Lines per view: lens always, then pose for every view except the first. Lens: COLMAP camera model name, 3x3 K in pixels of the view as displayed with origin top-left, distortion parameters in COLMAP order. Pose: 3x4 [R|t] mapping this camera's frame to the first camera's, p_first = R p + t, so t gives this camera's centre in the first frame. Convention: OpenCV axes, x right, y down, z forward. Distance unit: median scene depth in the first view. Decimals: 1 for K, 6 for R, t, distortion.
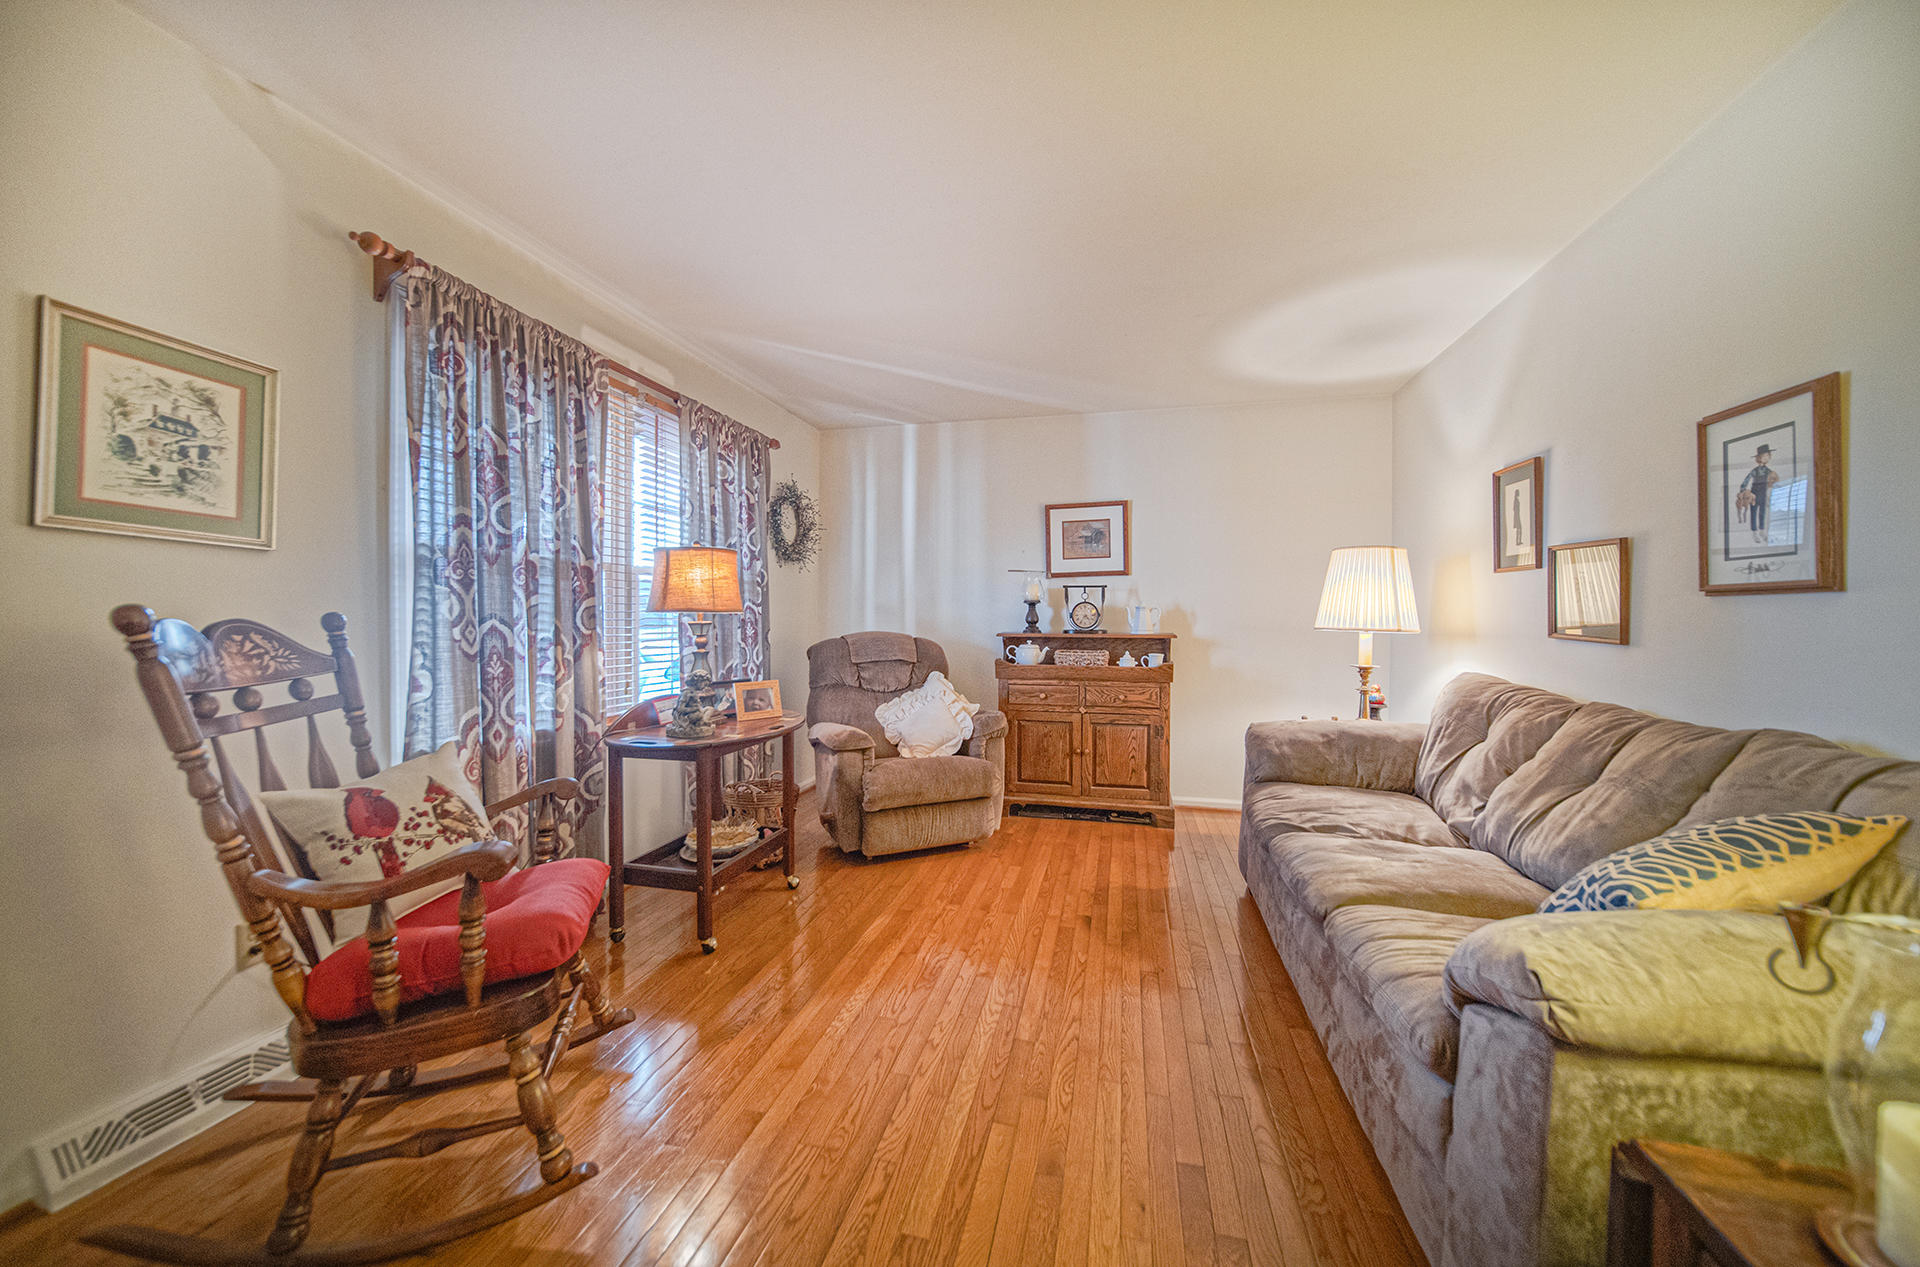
lens RADIAL K [[697.1, 0, 960.4], [0, 697.1, 622.0], [0, 0, 1]] dist [-0.000695, 0.000034]
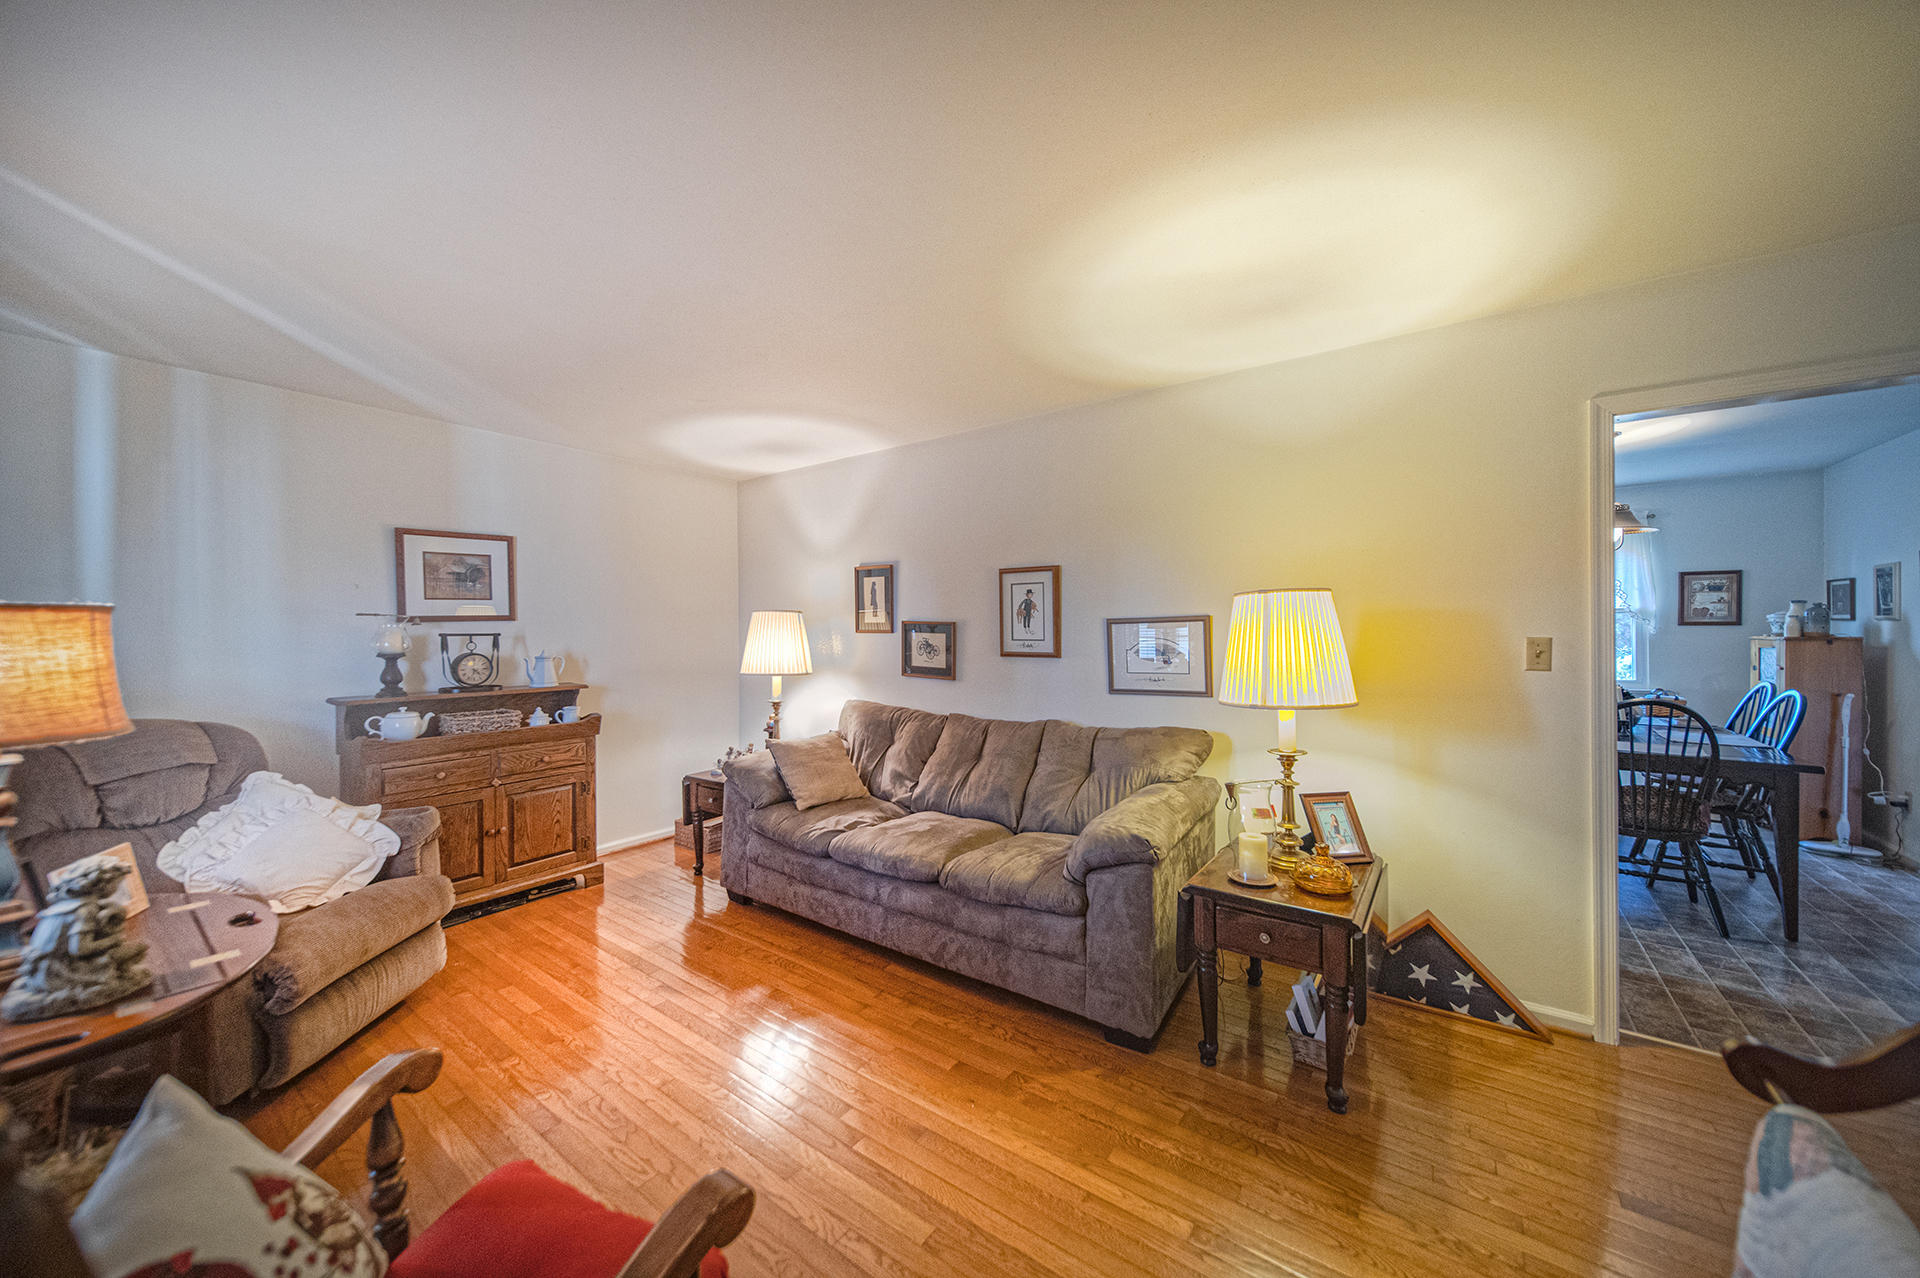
lens RADIAL K [[682.2, 0, 947.0], [0, 682.2, 627.0], [0, 0, 1]] dist [-0.002324, -0.000311]
pose [[0.387360, -0.004463, 0.921918, -0.387893], [0.012429, 0.999923, -0.000381, -0.058041], [-0.921845, 0.011606, 0.387385, 0.172386]]
